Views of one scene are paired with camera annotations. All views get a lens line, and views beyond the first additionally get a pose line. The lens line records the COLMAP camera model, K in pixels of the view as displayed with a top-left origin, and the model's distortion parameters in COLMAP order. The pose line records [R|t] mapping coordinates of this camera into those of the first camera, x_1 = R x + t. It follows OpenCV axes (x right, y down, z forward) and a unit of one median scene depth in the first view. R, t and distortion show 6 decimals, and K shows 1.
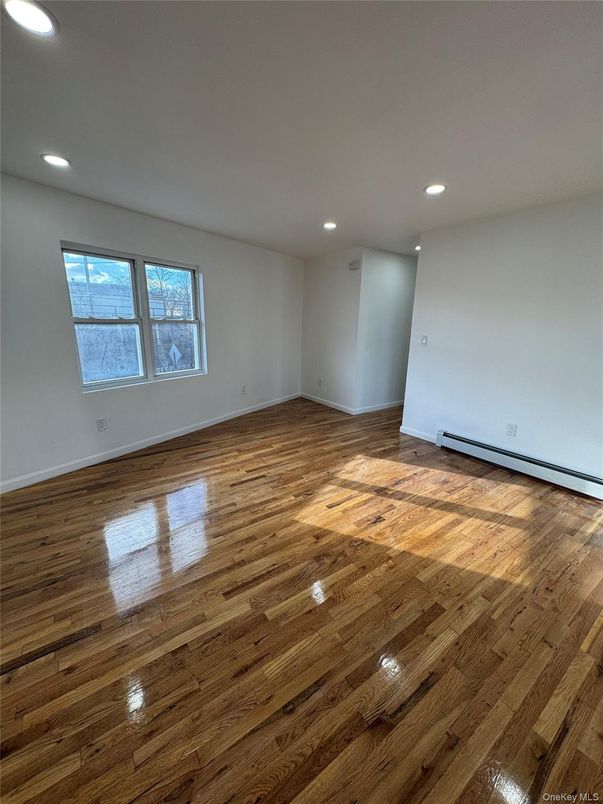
lens RADIAL K [[318.7, 0, 300.6], [0, 318.7, 402.5], [0, 0, 1]] dist [-0.002408, 0.001031]
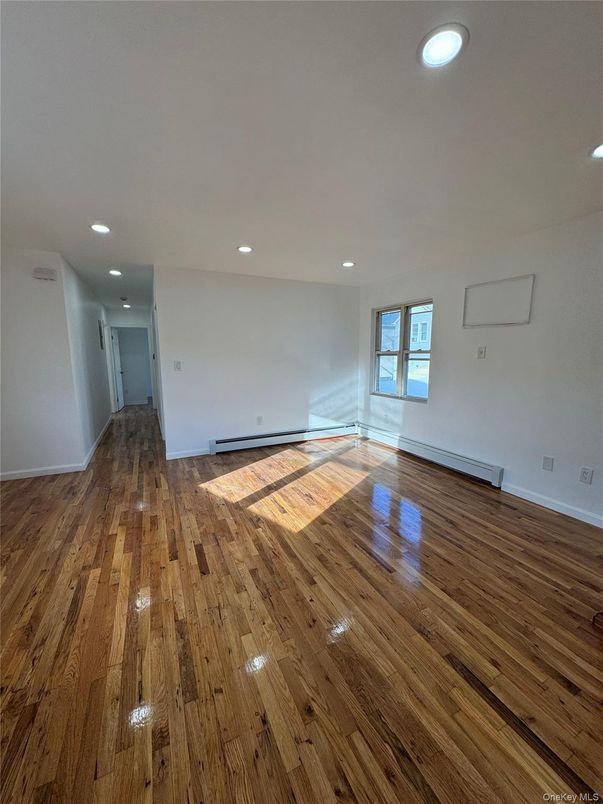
lens RADIAL K [[318.7, 0, 301.6], [0, 318.7, 401.0], [0, 0, 1]] dist [-0.002408, 0.001031]
pose [[0.164297, -0.159708, 0.973396, -0.766073], [0.248872, 0.961593, 0.115764, -0.130871], [-0.954499, 0.223232, 0.197734, 0.535369]]
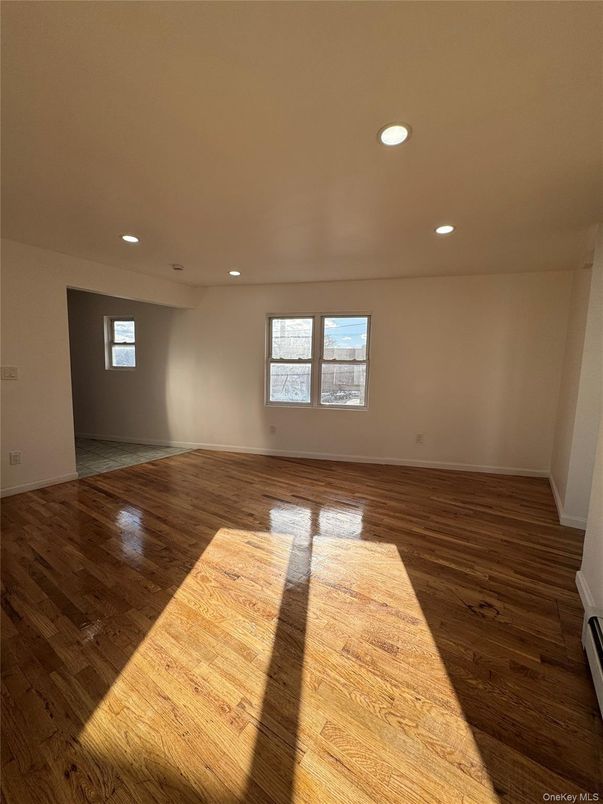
lens RADIAL K [[318.7, 0, 303.8], [0, 318.7, 406.5], [0, 0, 1]] dist [-0.002408, 0.001031]
pose [[0.357804, 0.101610, -0.928252, 0.817214], [-0.244765, 0.969511, 0.011779, -0.091205], [0.901147, 0.222989, 0.371766, 0.596184]]
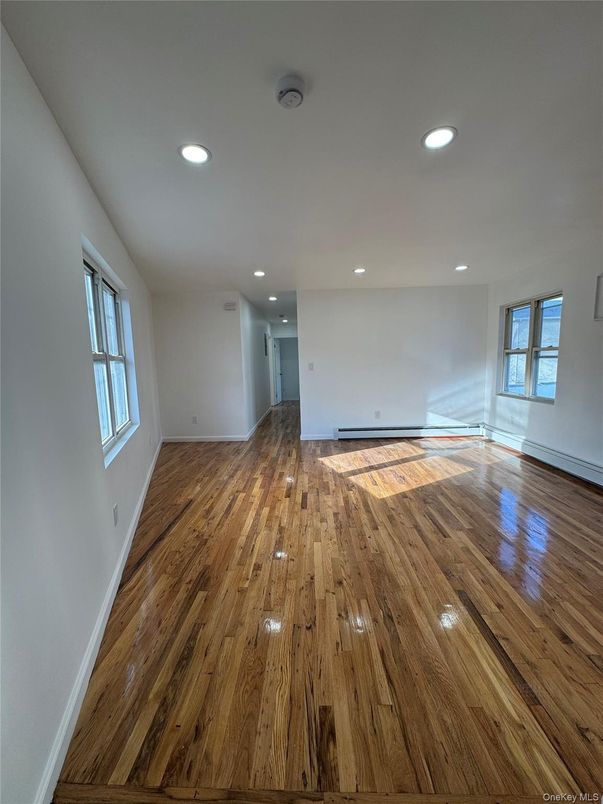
lens RADIAL K [[318.7, 0, 303.1], [0, 318.7, 400.9], [0, 0, 1]] dist [-0.002408, 0.001031]
pose [[0.591410, -0.132845, 0.795353, -0.930696], [0.233142, 0.972381, -0.010946, -0.060334], [-0.771932, 0.191904, 0.606047, 0.297739]]
